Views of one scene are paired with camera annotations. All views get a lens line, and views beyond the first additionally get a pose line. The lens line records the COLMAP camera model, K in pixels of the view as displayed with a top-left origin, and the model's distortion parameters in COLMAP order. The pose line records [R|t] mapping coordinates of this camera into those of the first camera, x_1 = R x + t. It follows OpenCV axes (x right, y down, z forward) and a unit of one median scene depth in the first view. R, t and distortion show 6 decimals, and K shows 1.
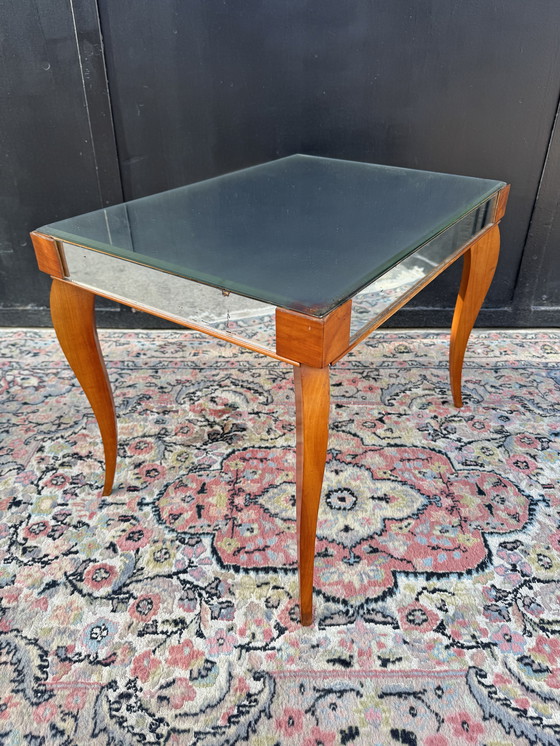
lens RADIAL K [[539.6, 0, 280.0], [0, 539.6, 373.0], [0, 0, 1]] dist [0.025702, -0.049055]
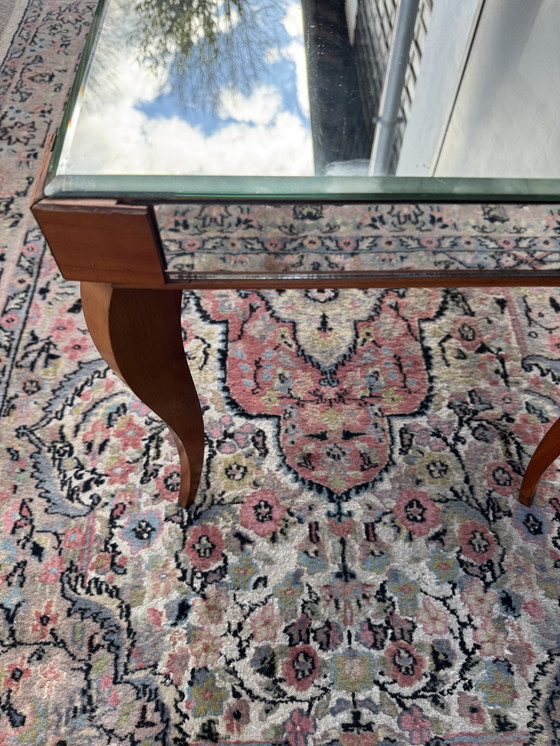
lens RADIAL K [[553.7, 0, 274.1], [0, 553.7, 359.7], [0, 0, 1]] dist [0.094448, -0.173632]
pose [[0.007248, 0.836872, -0.547350, 0.805382], [-0.561572, 0.456306, 0.690233, -0.345169], [0.827396, 0.302374, 0.473271, 0.591806]]
